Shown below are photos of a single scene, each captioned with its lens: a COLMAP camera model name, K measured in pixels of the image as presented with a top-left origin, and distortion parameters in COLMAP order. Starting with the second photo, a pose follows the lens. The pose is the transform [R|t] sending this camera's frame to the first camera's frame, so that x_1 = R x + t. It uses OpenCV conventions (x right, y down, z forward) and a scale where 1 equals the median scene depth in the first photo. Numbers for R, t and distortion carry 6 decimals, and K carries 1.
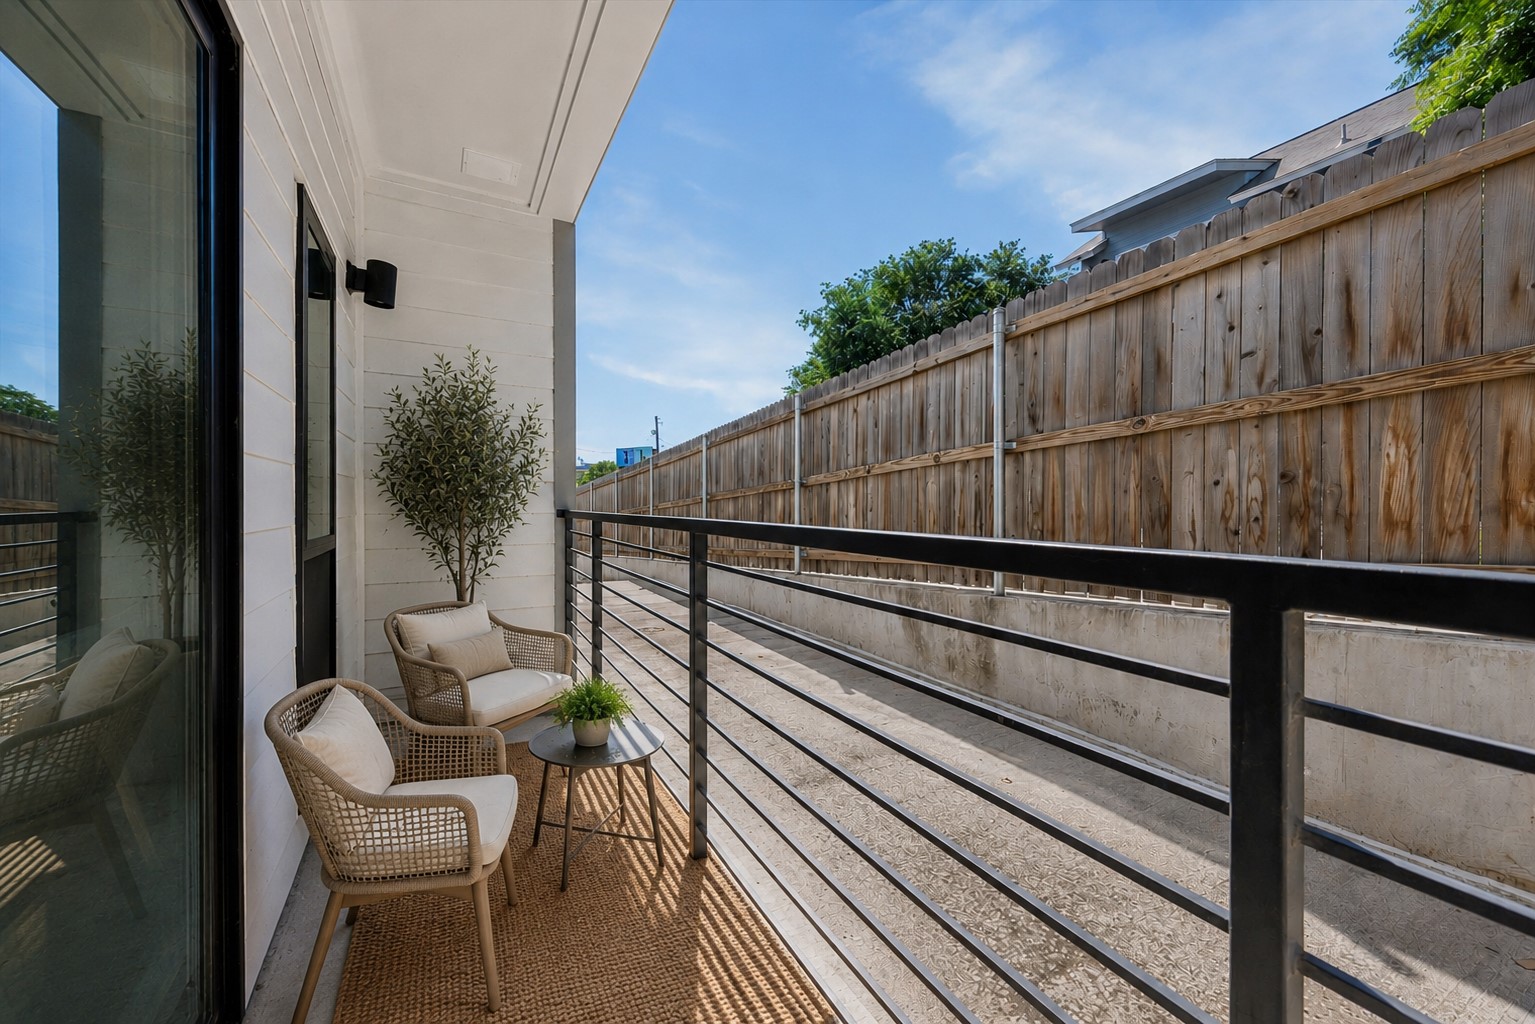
lens RADIAL K [[574.2, 0, 758.8], [0, 574.2, 511.2], [0, 0, 1]] dist [-0.002653, -0.000230]
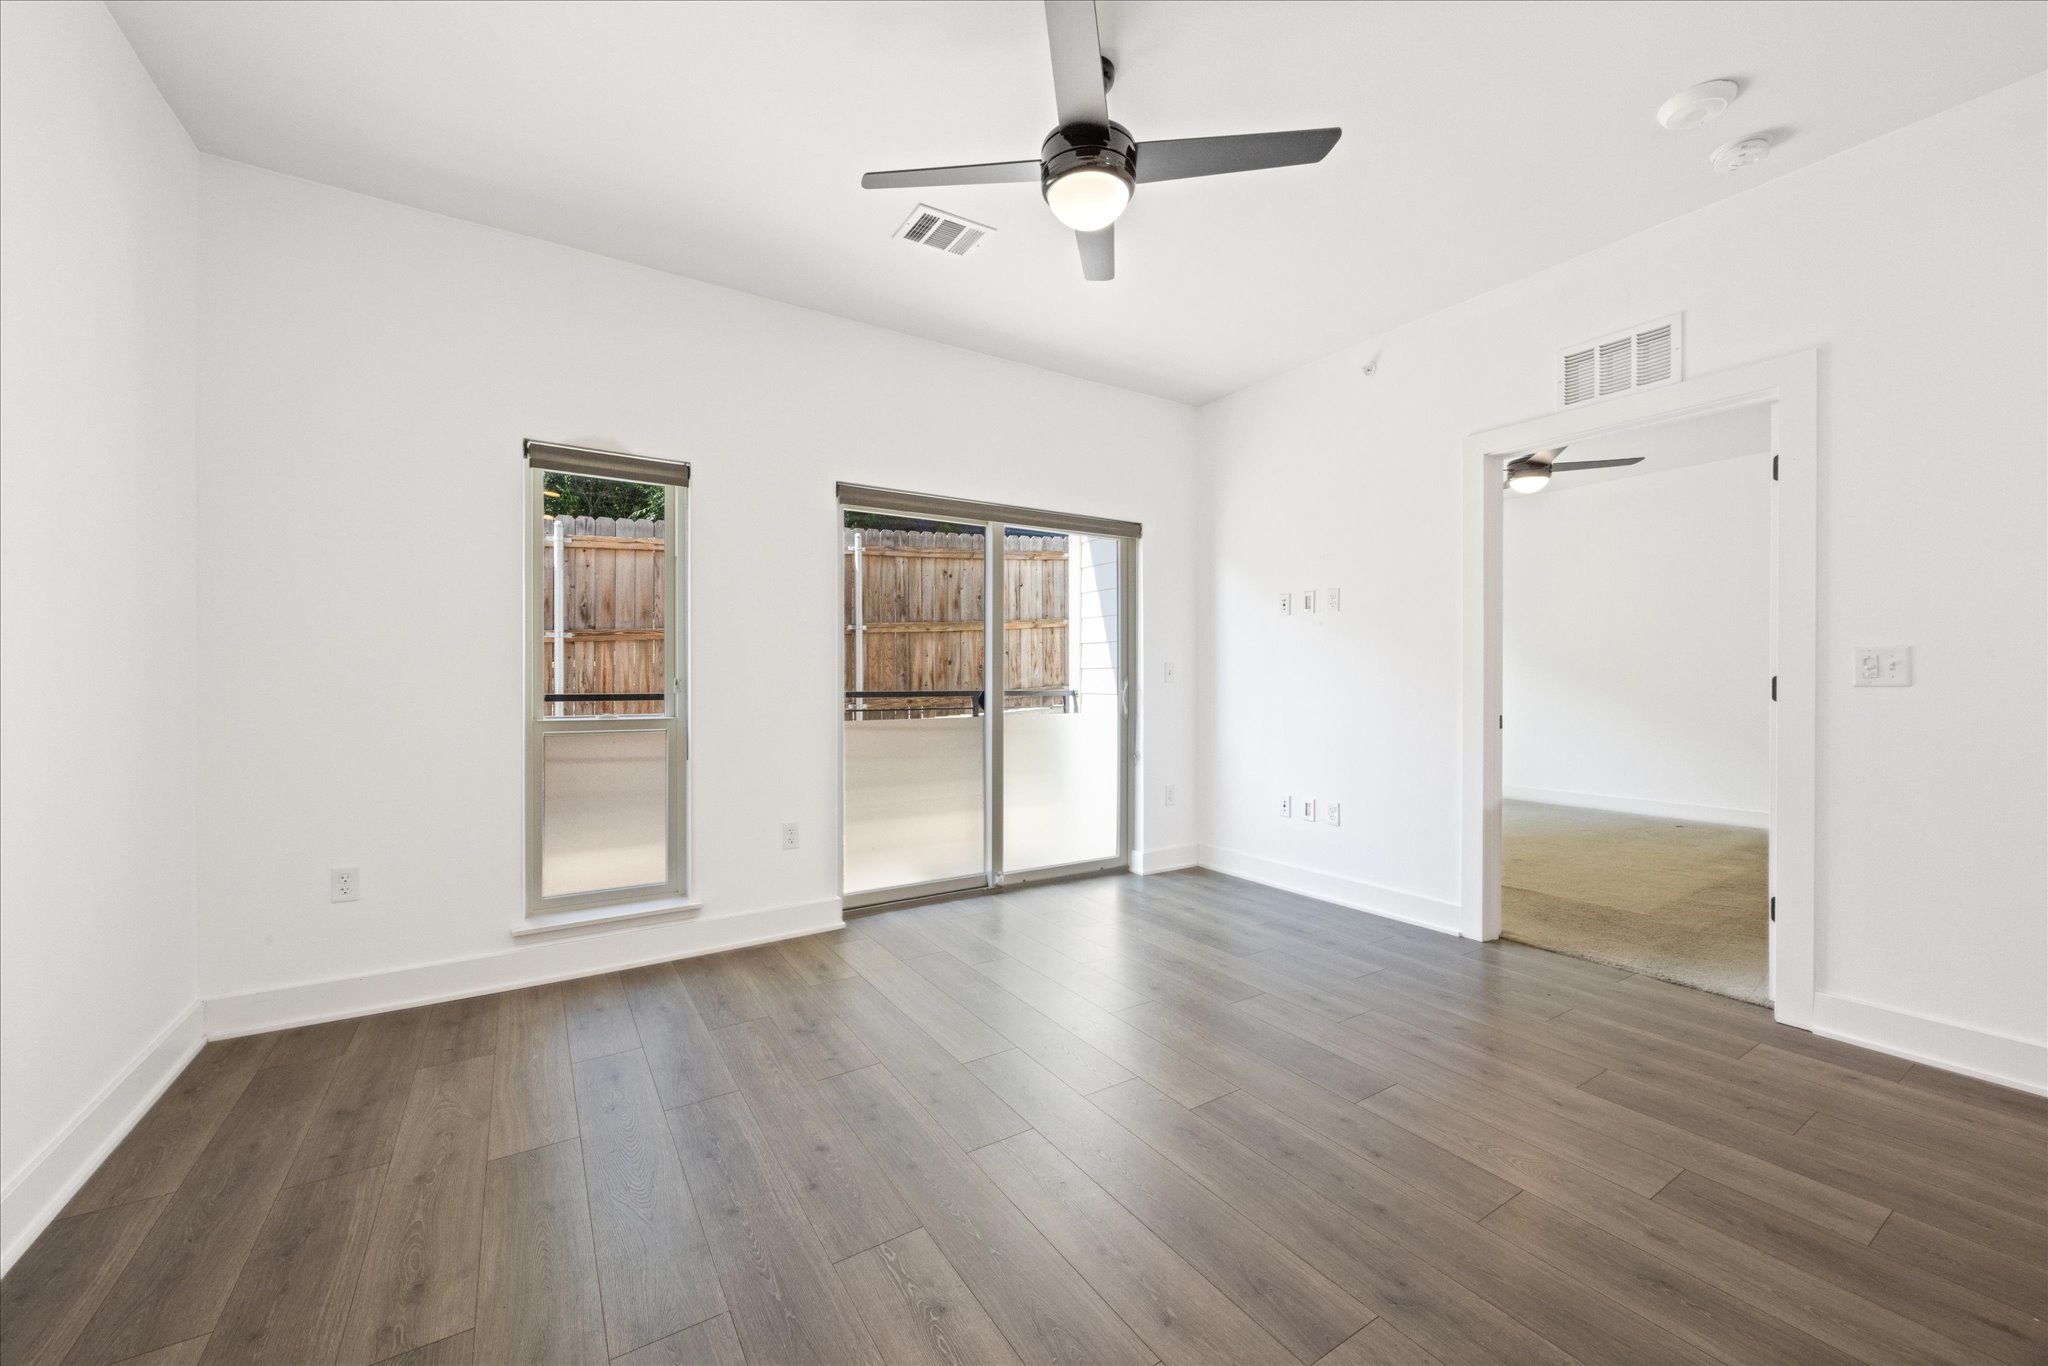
lens RADIAL K [[801.2, 0, 1034.5], [0, 801.2, 682.9], [0, 0, 1]] dist [-0.000554, 0.000105]
pose [[-0.082499, -0.008396, 0.996556, -1.418844], [0.013094, 0.999869, 0.009508, -0.017840], [-0.996505, 0.013834, -0.082378, 0.161265]]
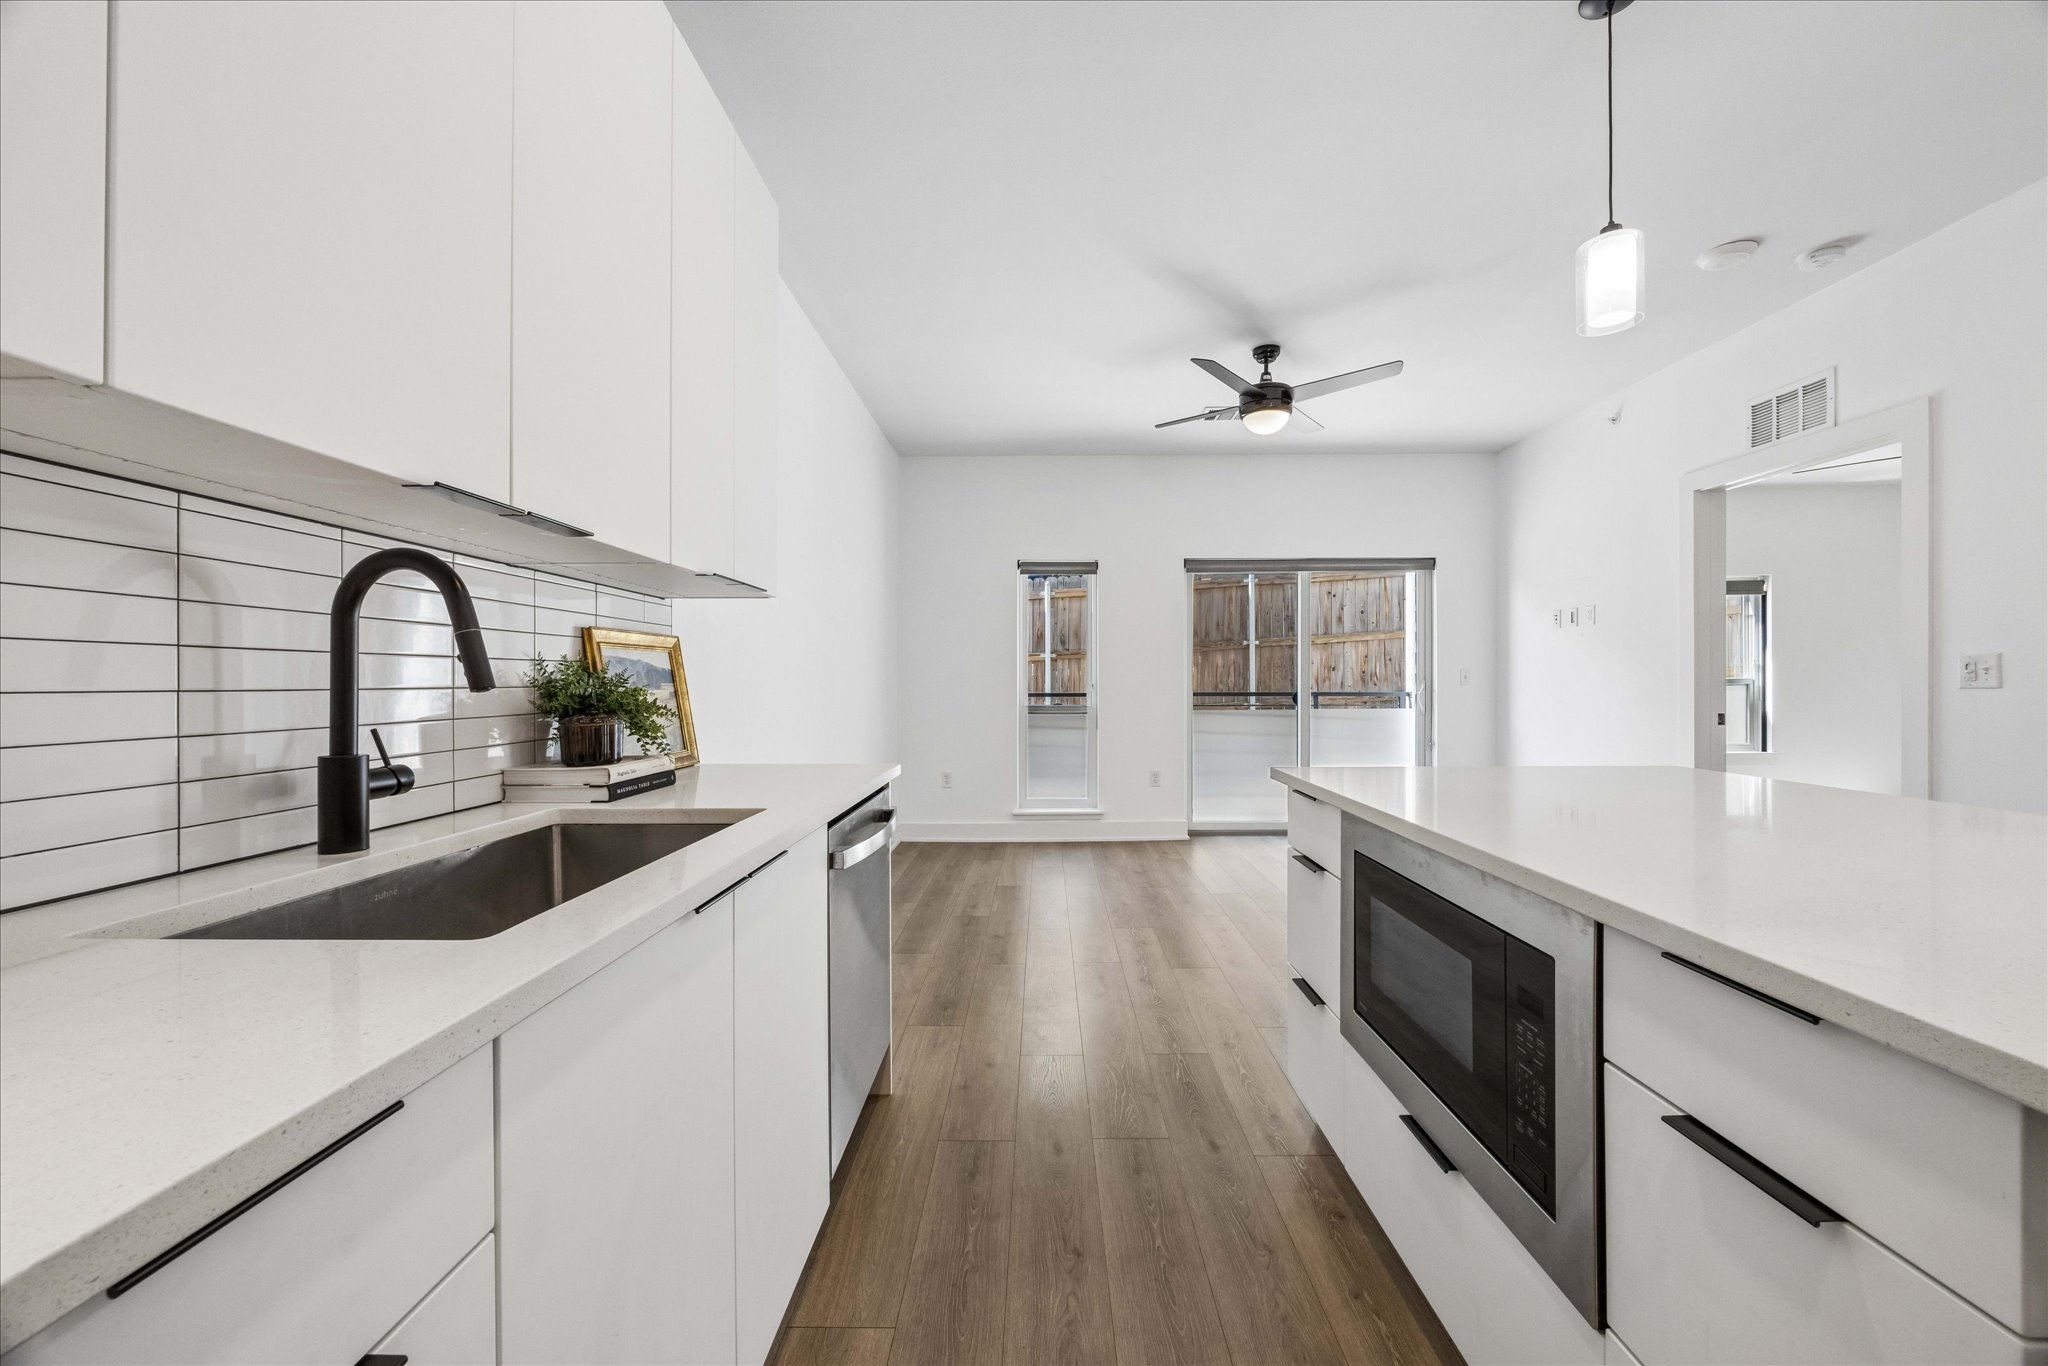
lens RADIAL K [[782.1, 0, 1031.5], [0, 782.1, 686.9], [0, 0, 1]] dist [-0.000767, 0.000173]
pose [[0.483072, -0.008356, 0.875541, -1.935785], [0.016078, 0.999871, 0.000672, -0.015535], [-0.875433, 0.013752, 0.483144, -0.180148]]
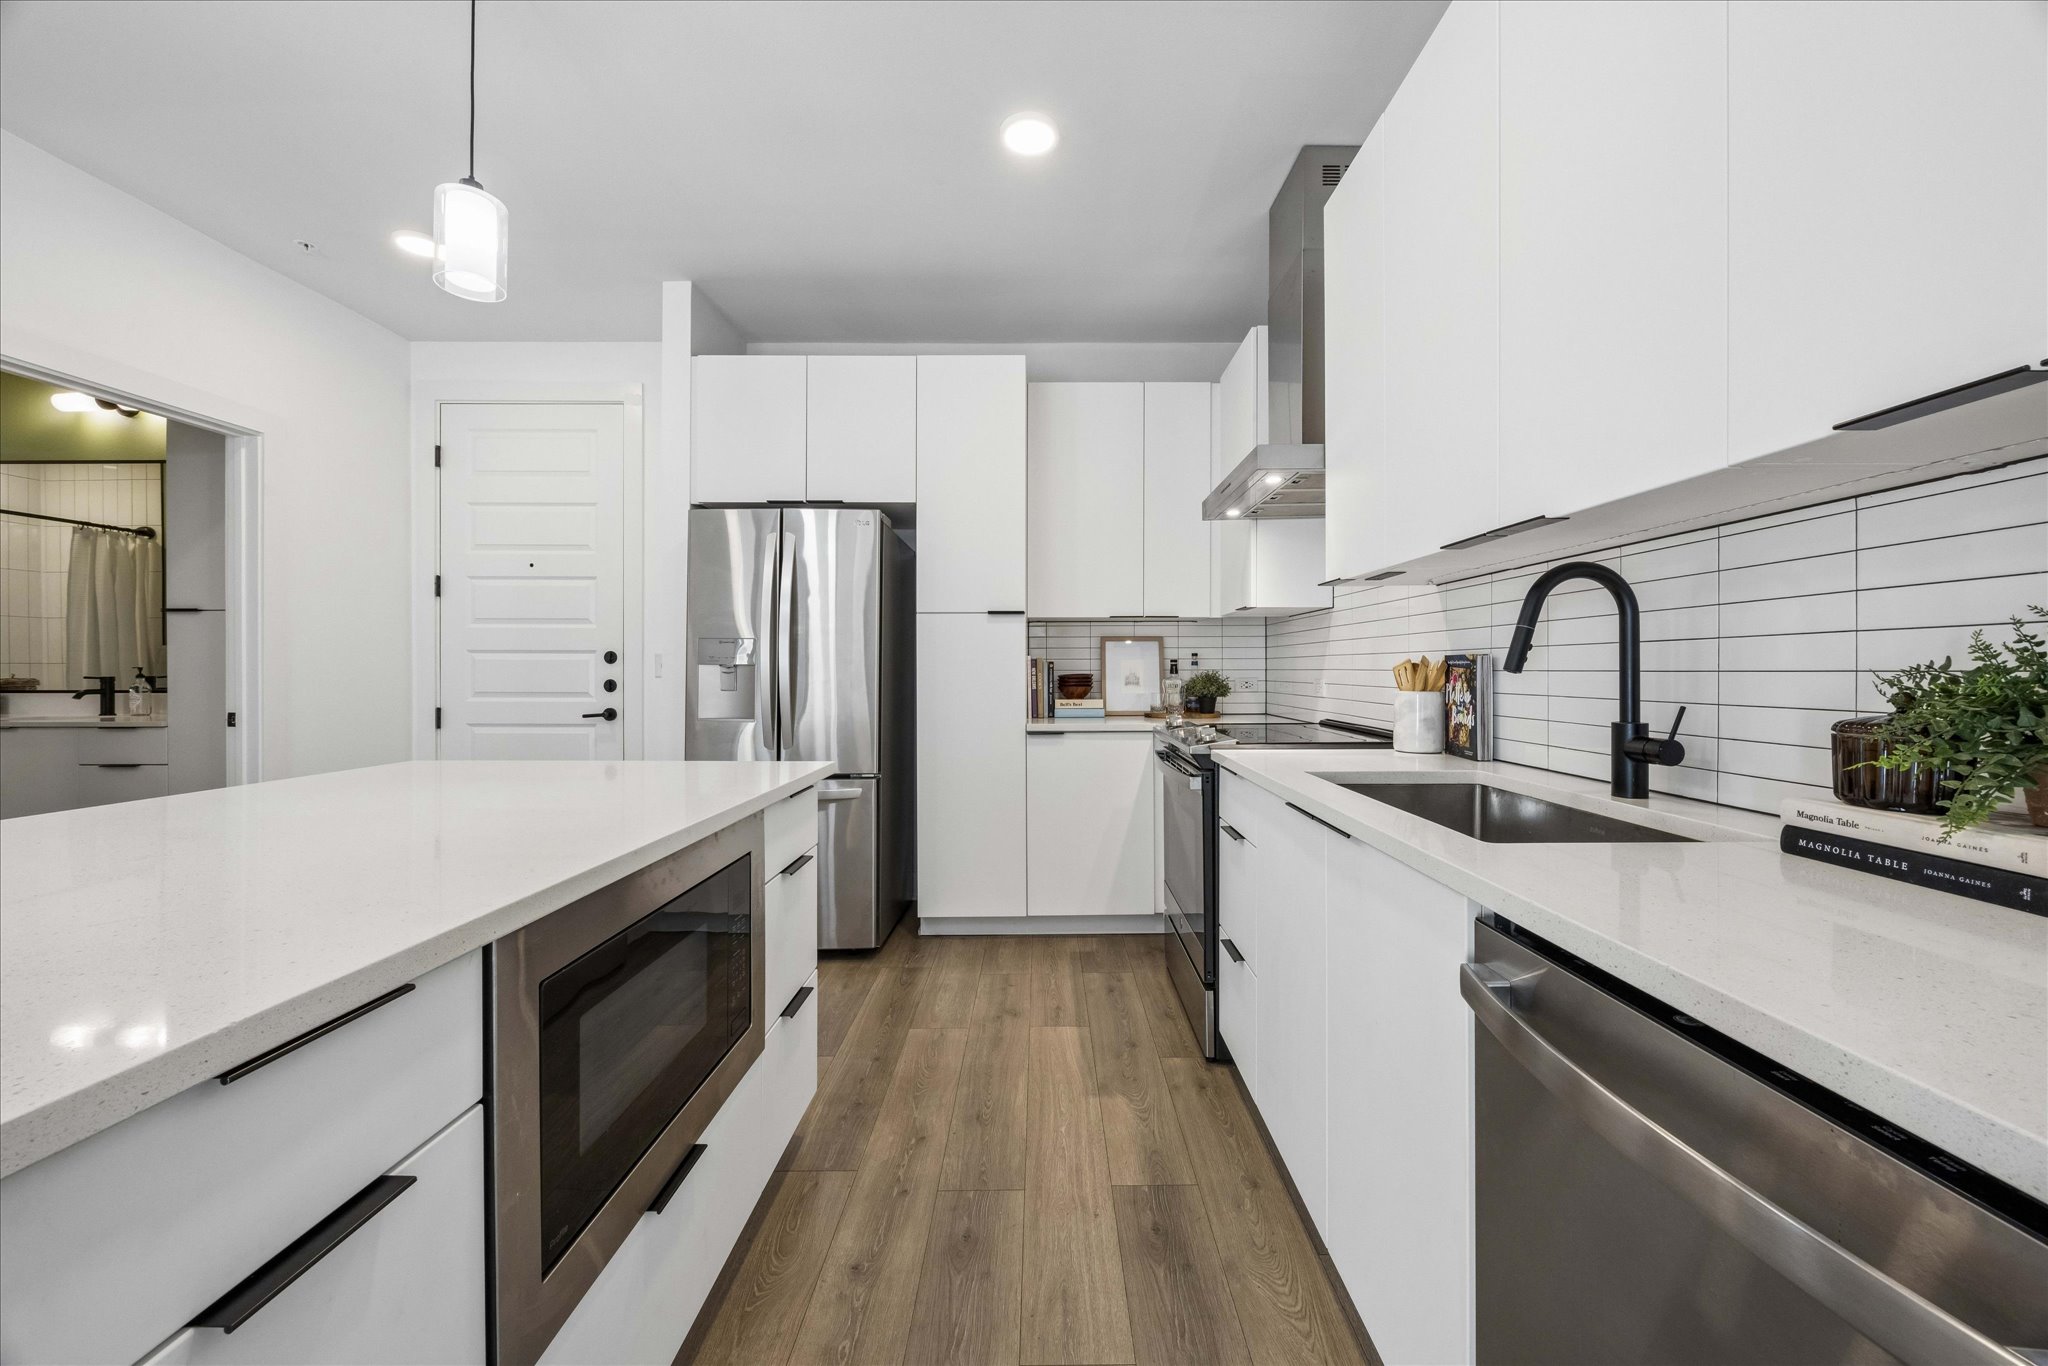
lens RADIAL K [[783.1, 0, 1048.1], [0, 783.1, 671.1], [0, 0, 1]] dist [-0.000657, -0.000055]
pose [[-0.463697, -0.000411, -0.885994, -1.295904], [-0.011698, 0.999916, 0.005658, -0.017461], [0.885917, 0.012988, -0.463663, 0.135932]]
